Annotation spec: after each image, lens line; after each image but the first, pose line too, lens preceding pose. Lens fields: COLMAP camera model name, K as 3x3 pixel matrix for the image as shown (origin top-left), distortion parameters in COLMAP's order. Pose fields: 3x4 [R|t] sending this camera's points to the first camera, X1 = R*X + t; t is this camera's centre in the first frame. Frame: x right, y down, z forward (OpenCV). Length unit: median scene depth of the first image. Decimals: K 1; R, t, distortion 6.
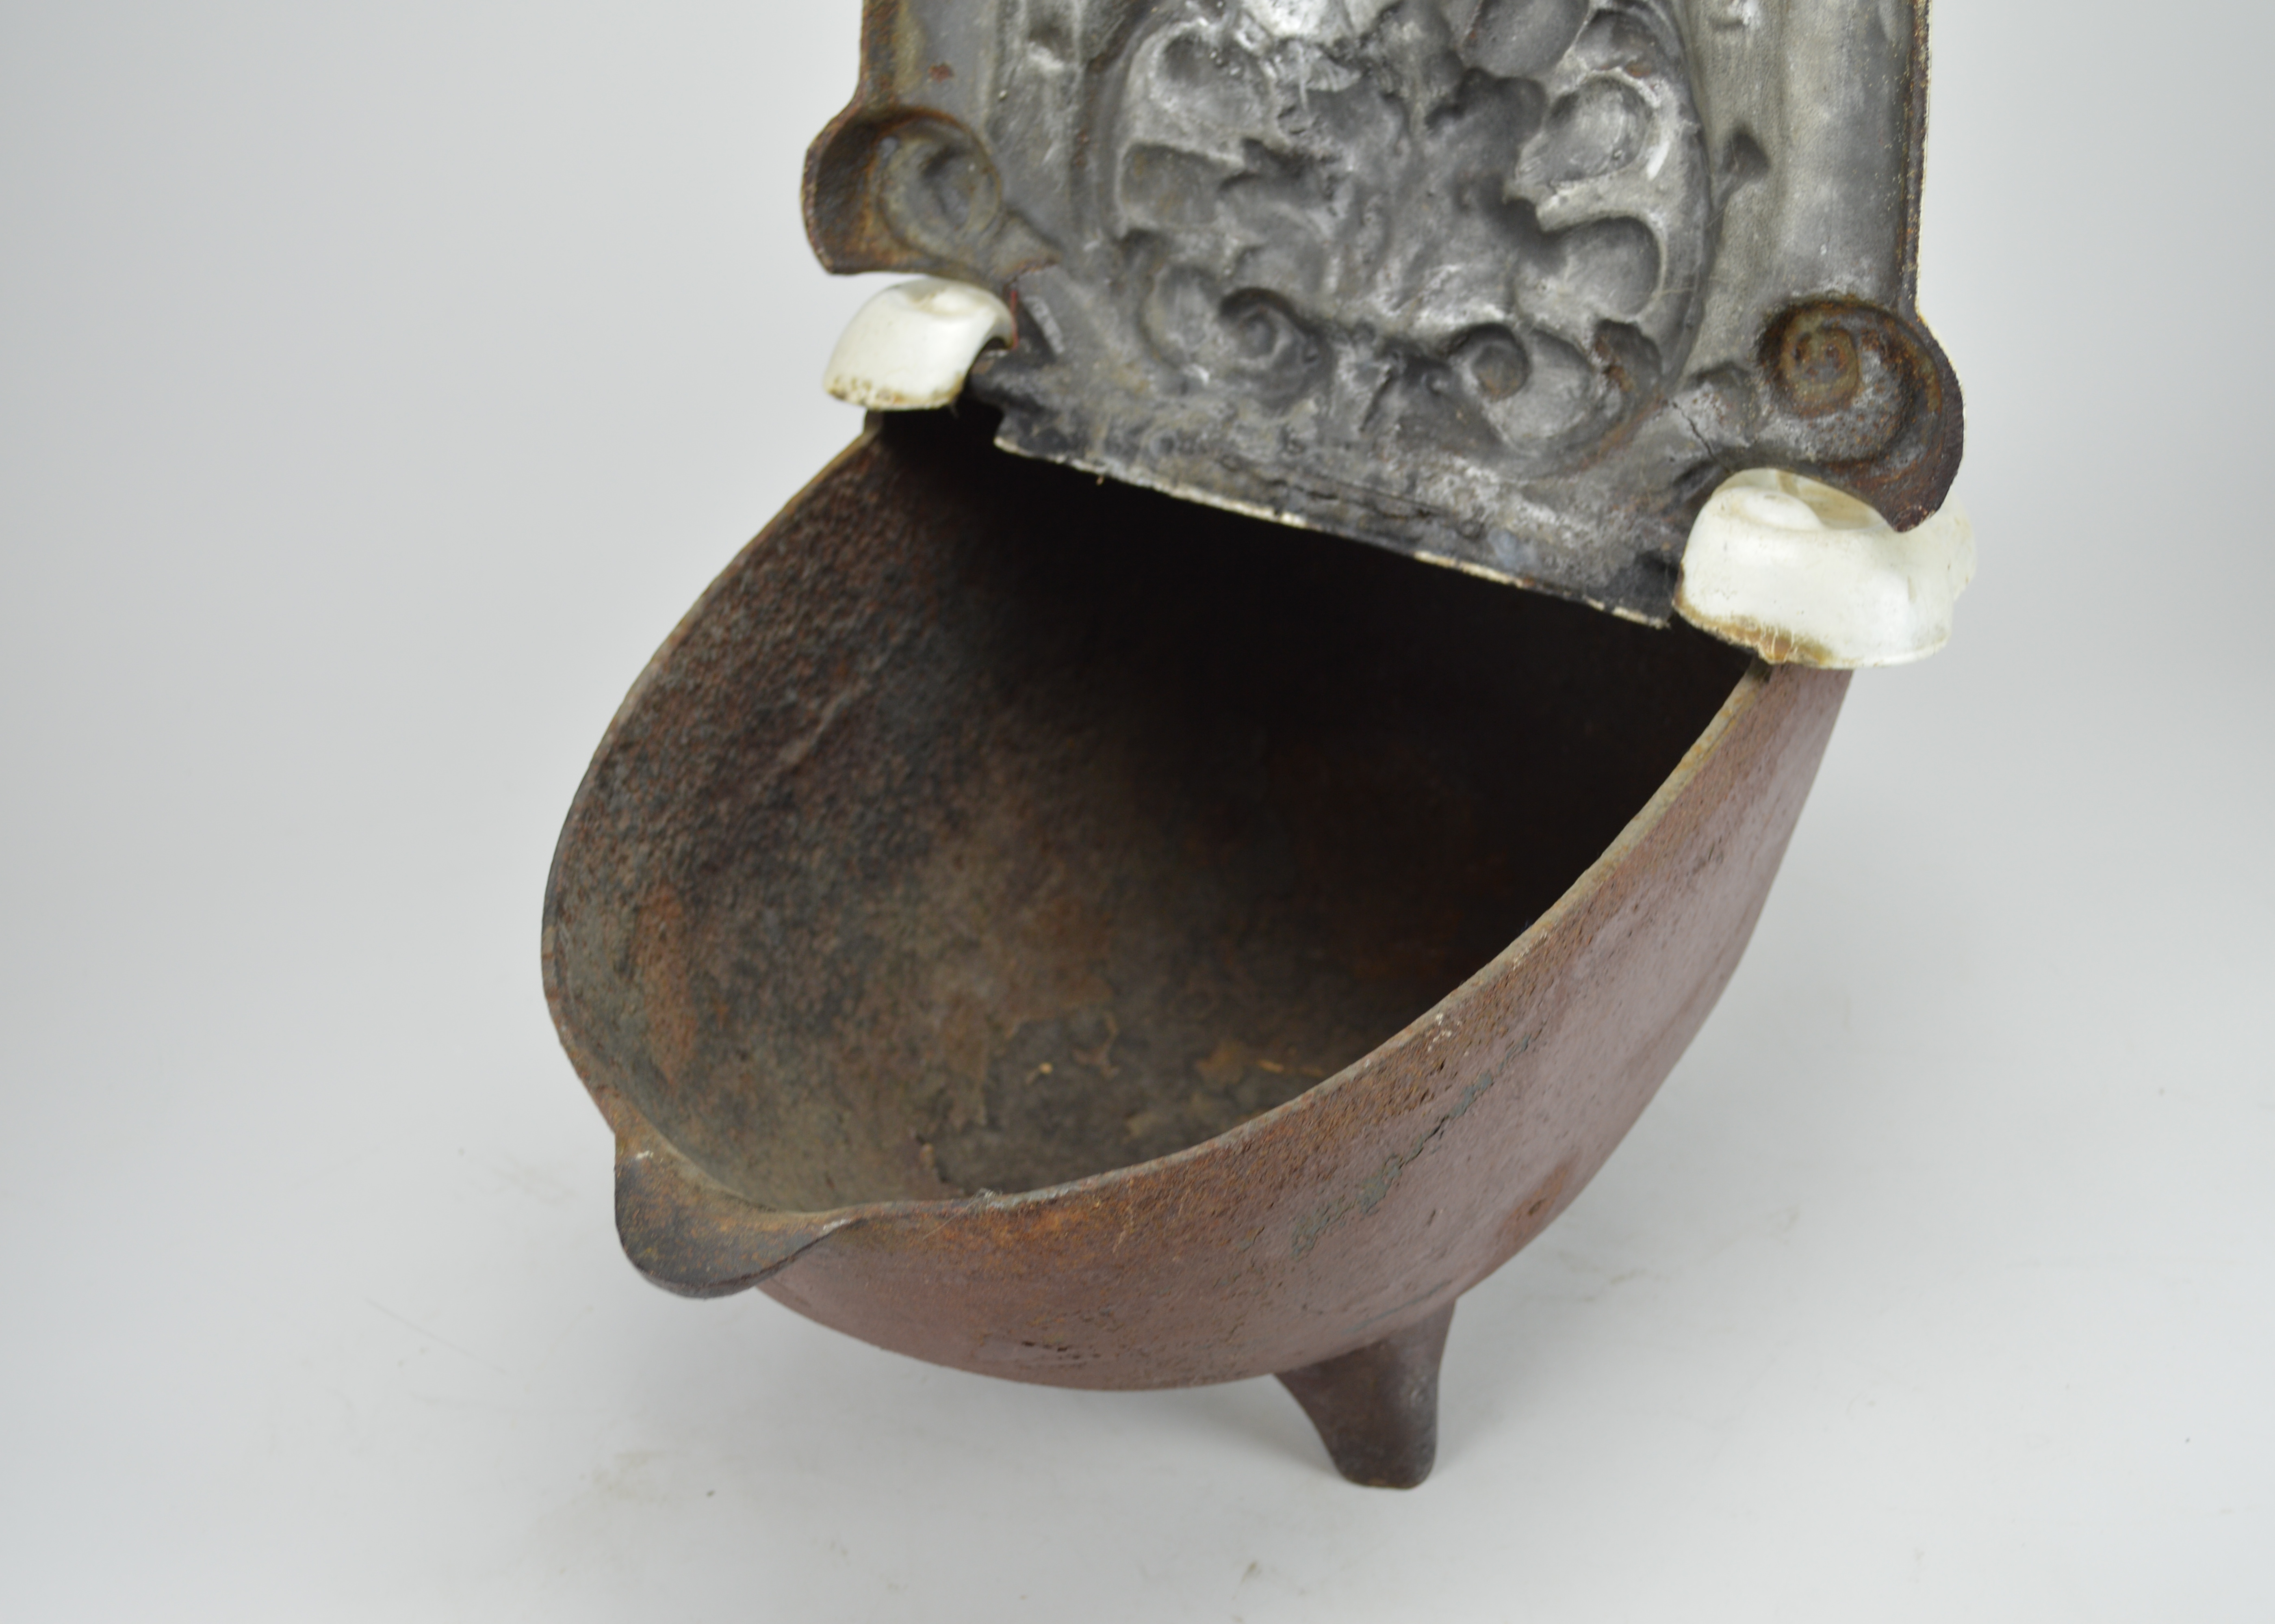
lens RADIAL K [[2938.4, 0, 1136.0], [0, 2938.4, 813.4], [0, 0, 1]] dist [-0.059616, 0.000000]
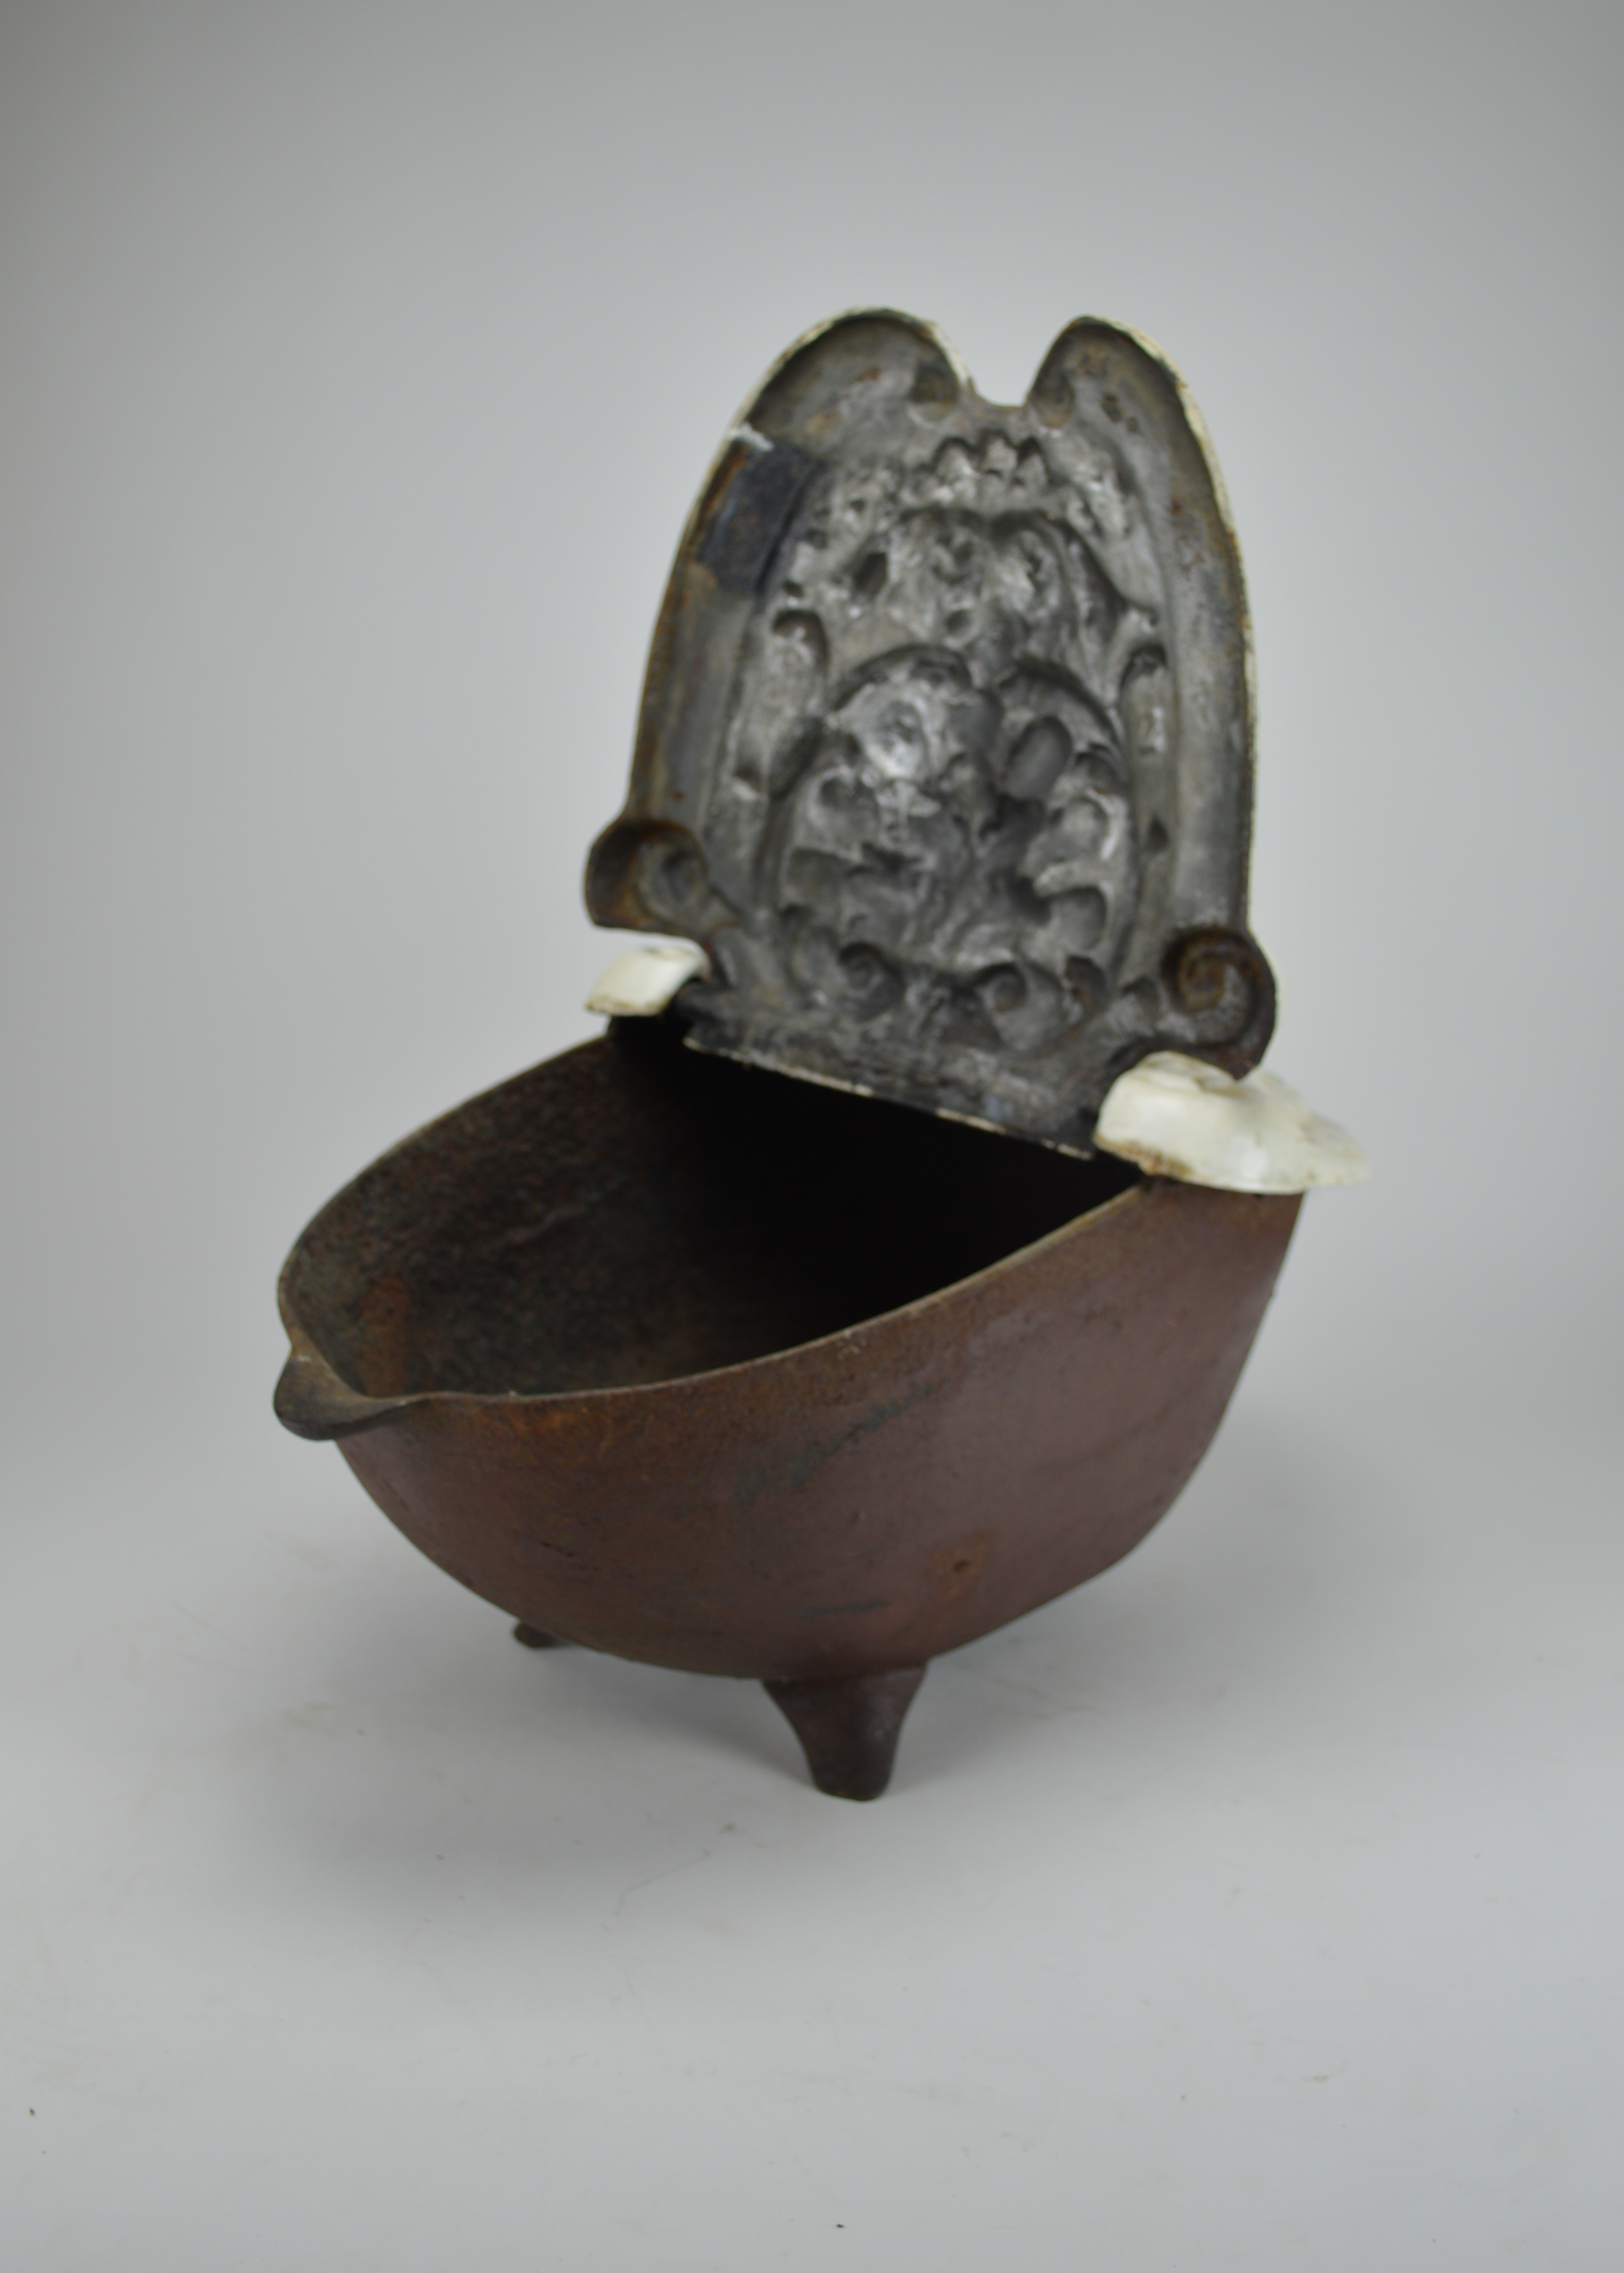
lens RADIAL K [[2479.9, 0, 814.2], [0, 2479.9, 1135.0], [0, 0, 1]] dist [-0.096589, 0.000000]
pose [[0.981827, 0.092672, -0.165616, 0.243841], [-0.138048, 0.947577, -0.288168, 0.288149], [0.130229, 0.305794, 0.943149, -0.156459]]
